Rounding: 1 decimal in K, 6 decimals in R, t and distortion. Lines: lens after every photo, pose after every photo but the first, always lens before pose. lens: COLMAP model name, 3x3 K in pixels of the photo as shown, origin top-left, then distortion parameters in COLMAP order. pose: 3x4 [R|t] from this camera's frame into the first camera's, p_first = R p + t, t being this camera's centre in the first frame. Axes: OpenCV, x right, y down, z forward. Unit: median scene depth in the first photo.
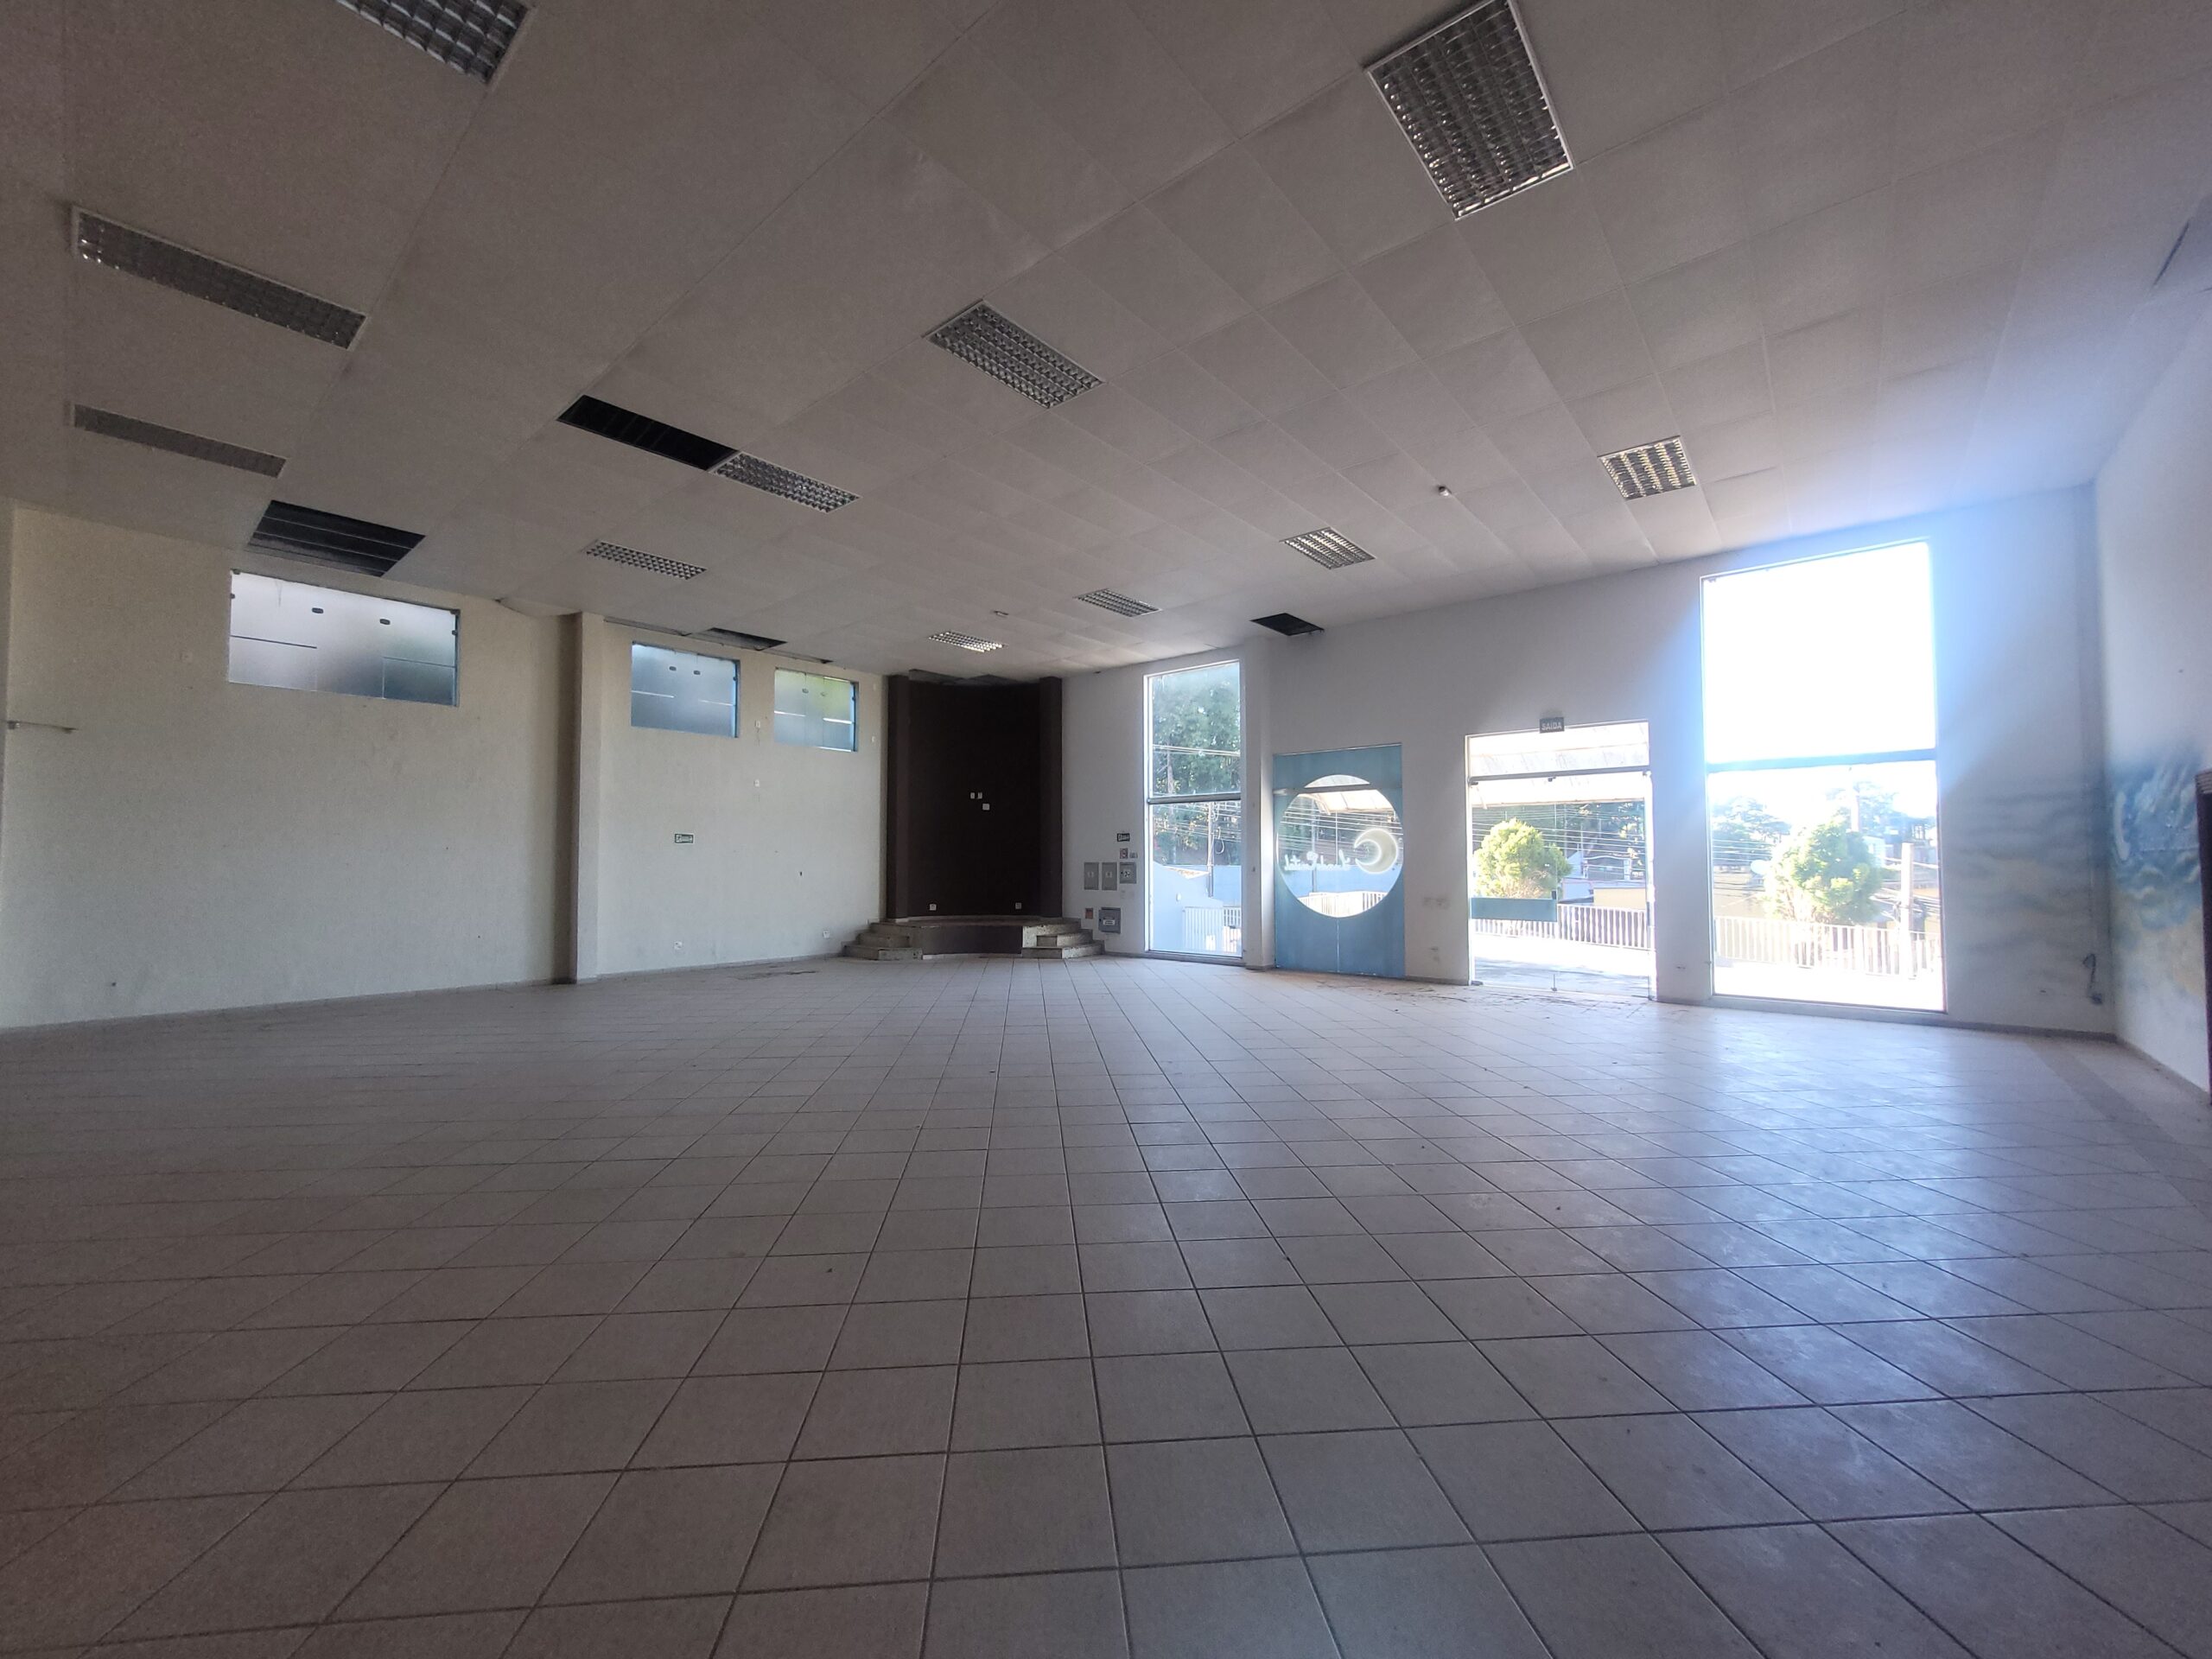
lens RADIAL K [[865.9, 0, 1098.8], [0, 865.9, 830.4], [0, 0, 1]] dist [-0.000475, 0.000030]
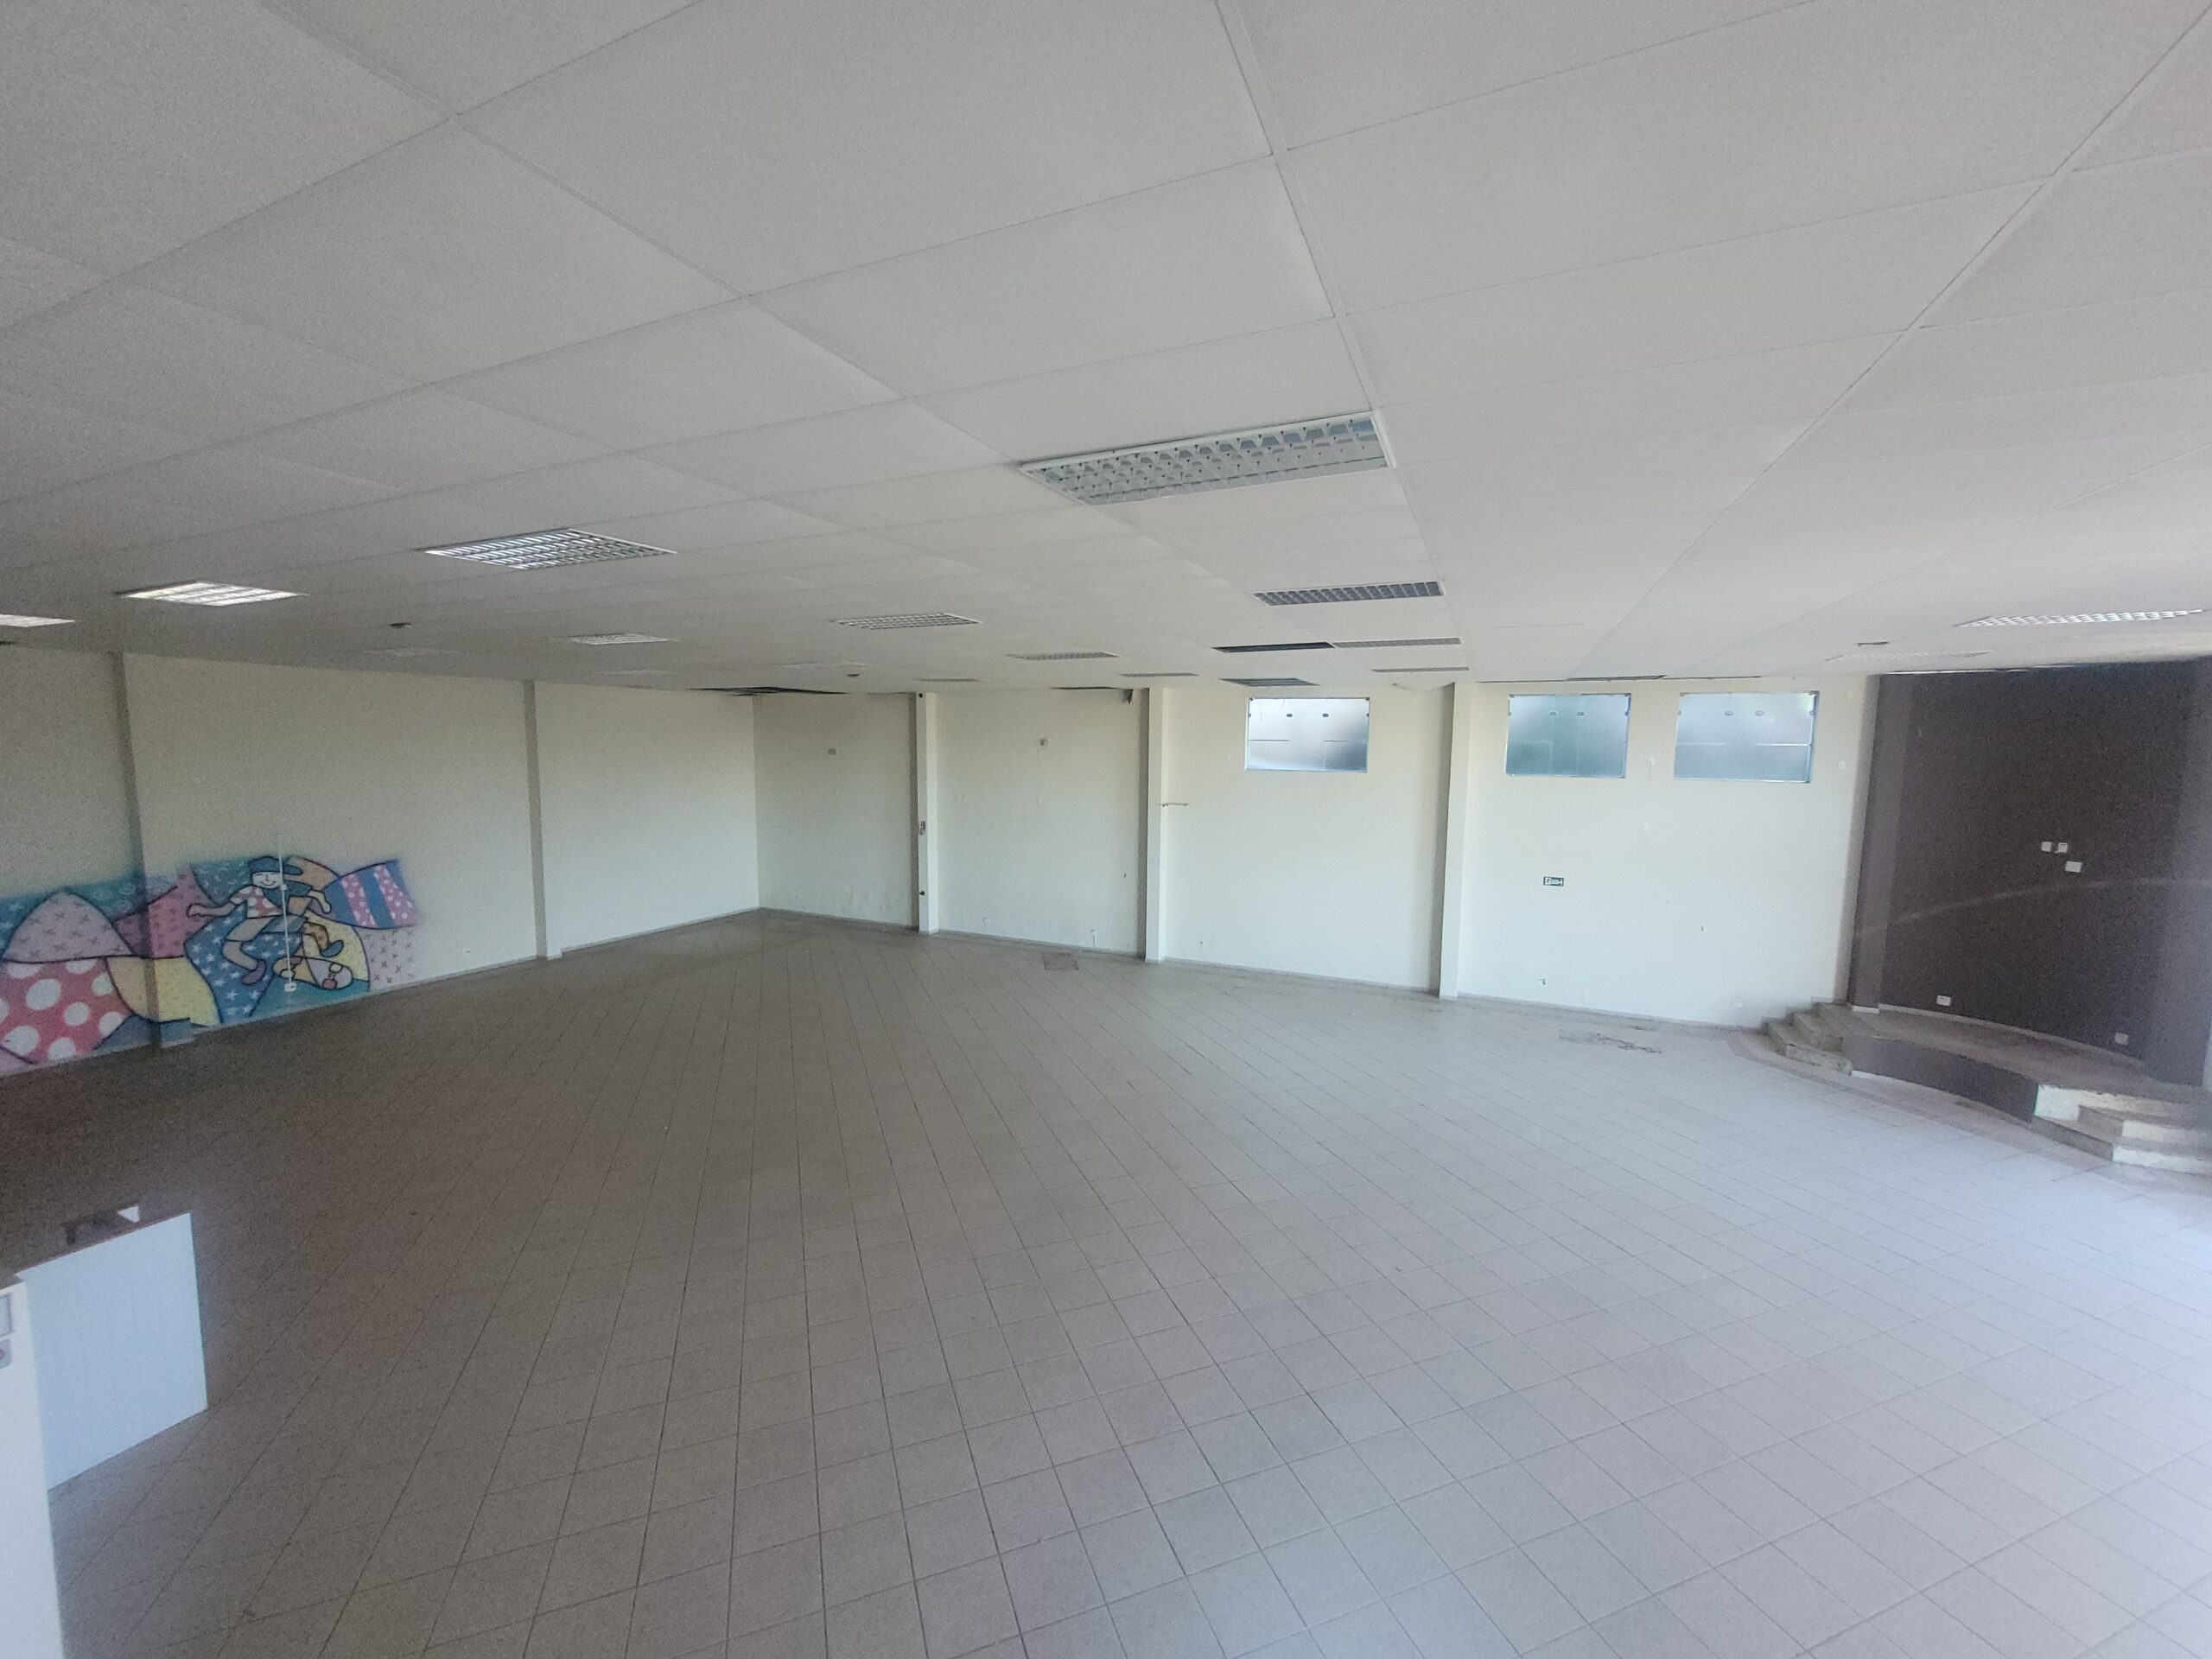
lens RADIAL K [[860.5, 0, 1093.2], [0, 860.5, 846.4], [0, 0, 1]] dist [0.001301, 0.000560]
pose [[0.272812, 0.114078, -0.955280, 0.322601], [0.021964, 0.991948, 0.124729, -0.162094], [0.961817, -0.055009, 0.268110, 0.194358]]
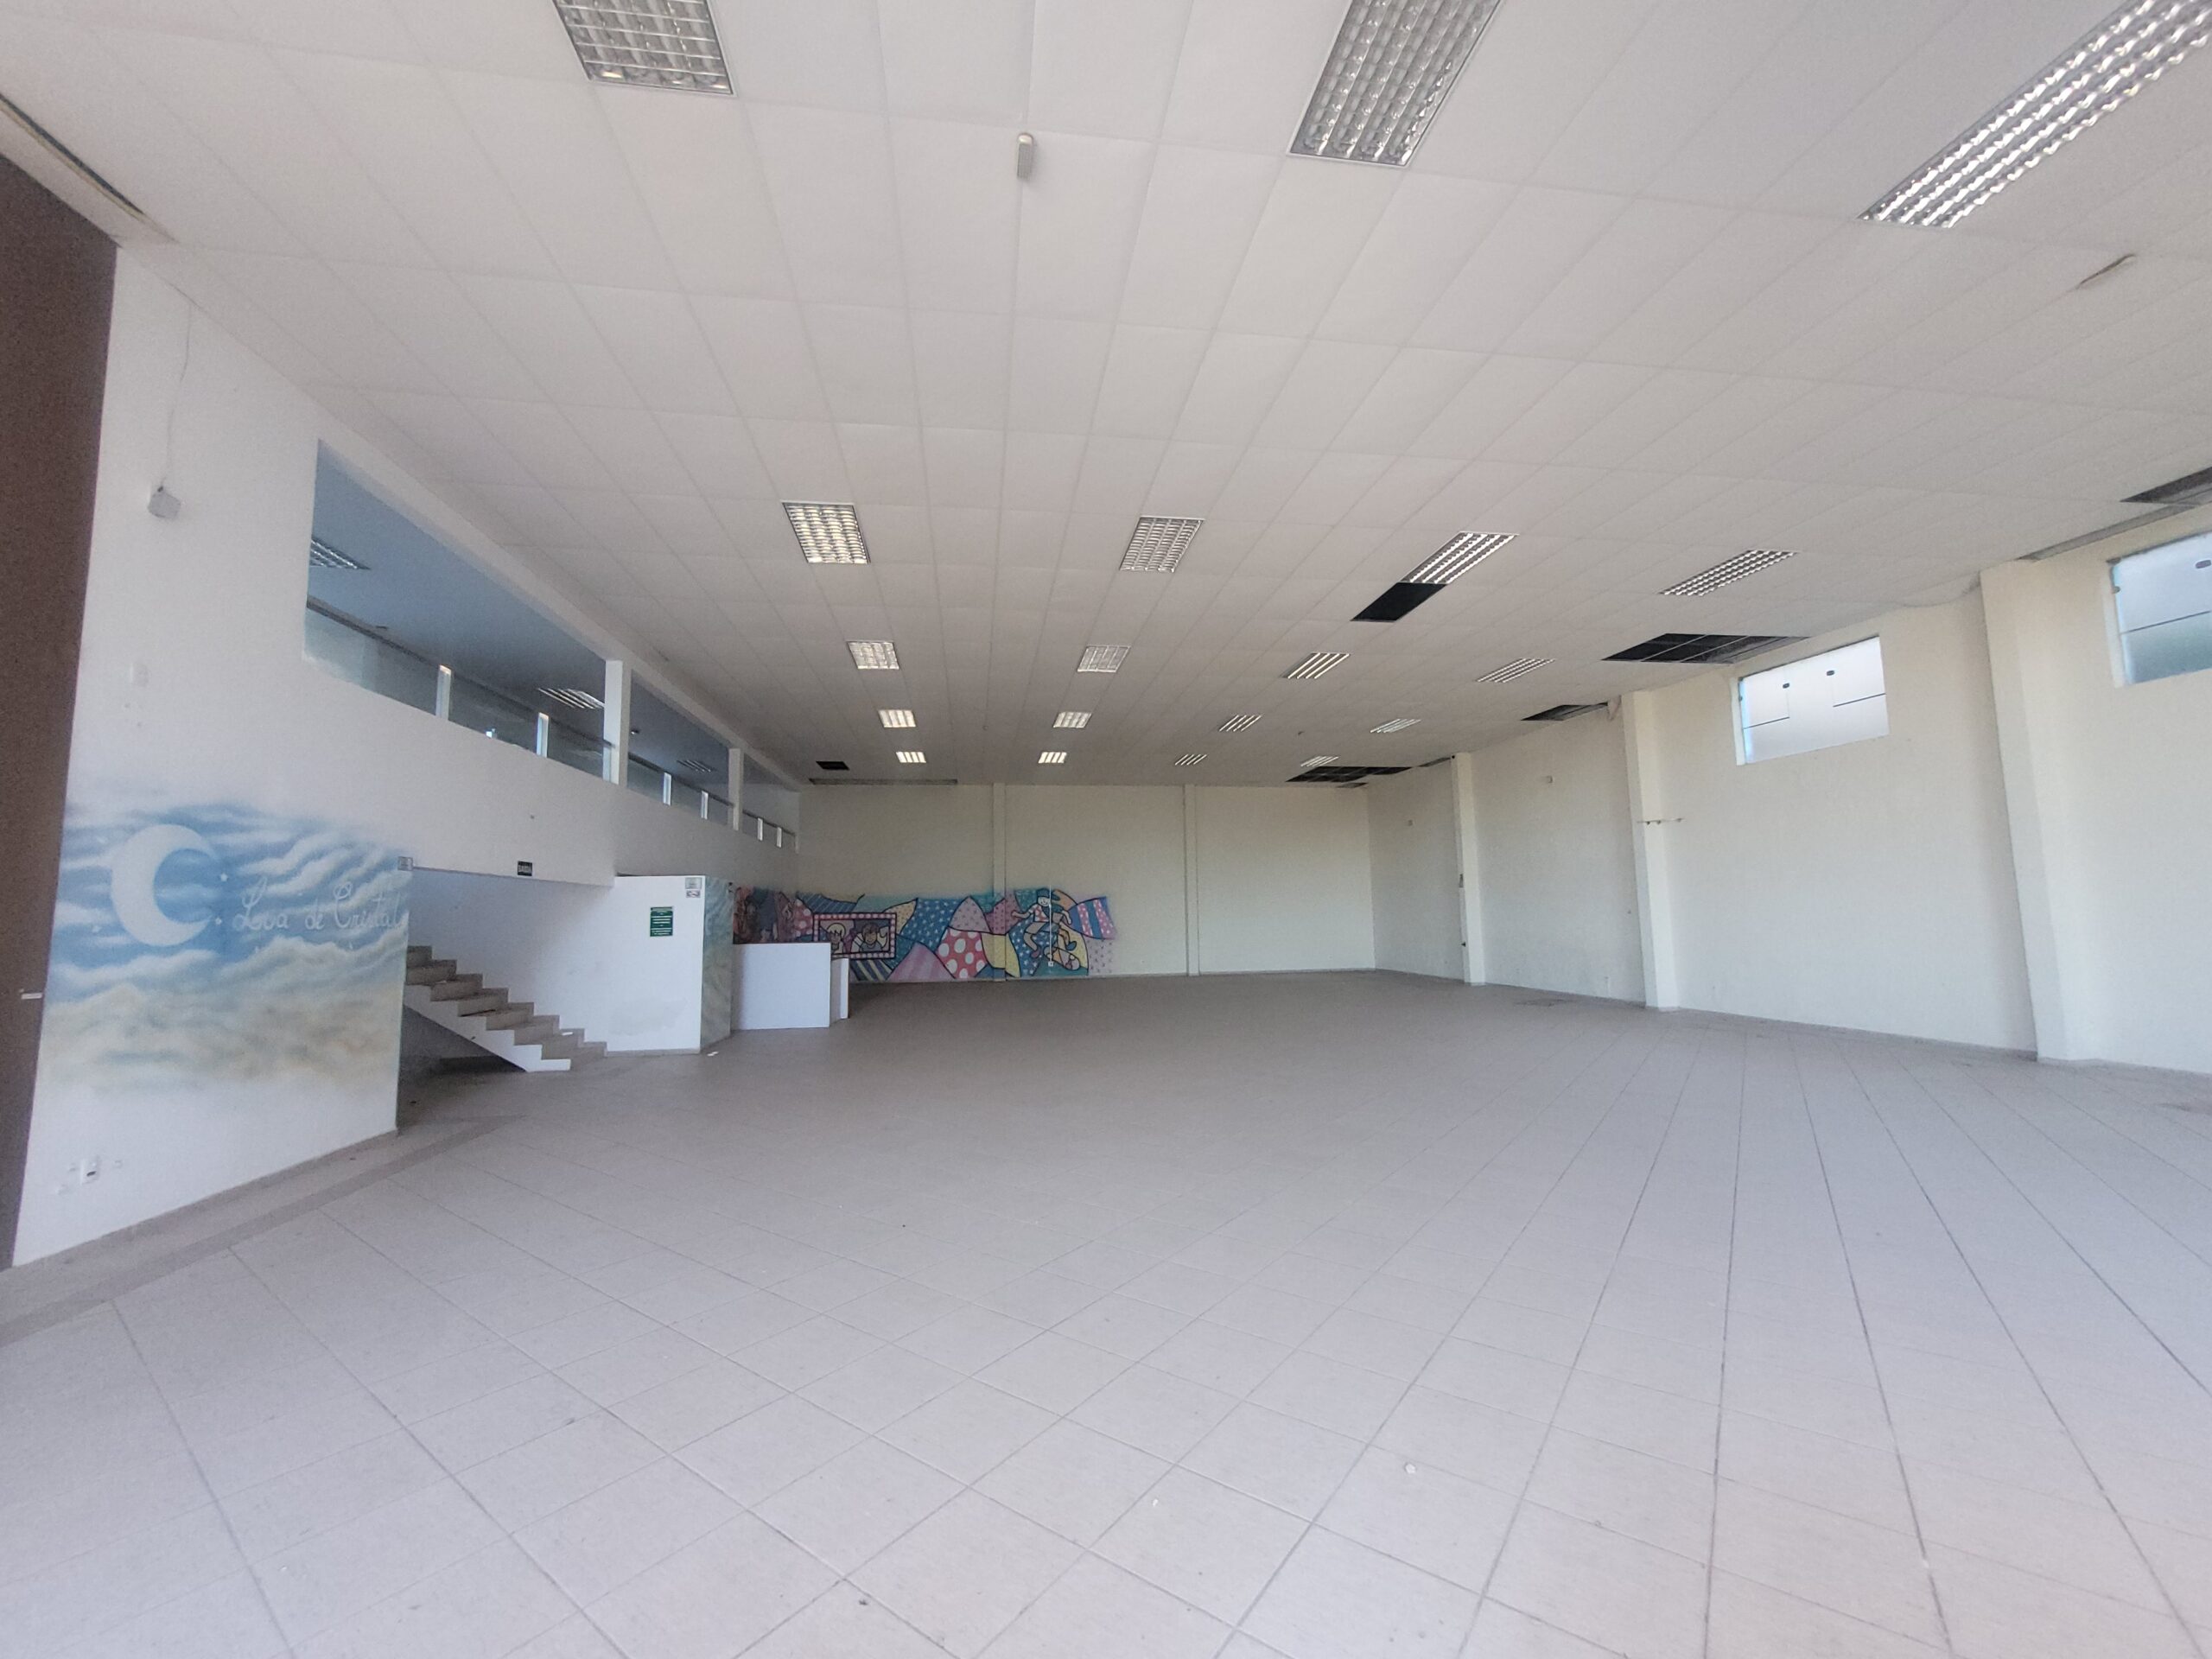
lens RADIAL K [[887.2, 0, 1096.9], [0, 887.2, 827.5], [0, 0, 1]] dist [0.000470, -0.000009]
pose [[-0.669219, -0.067690, -0.739976, 0.420863], [0.039560, 0.991184, -0.126447, 0.029024], [0.742012, -0.113894, -0.660641, 0.770408]]
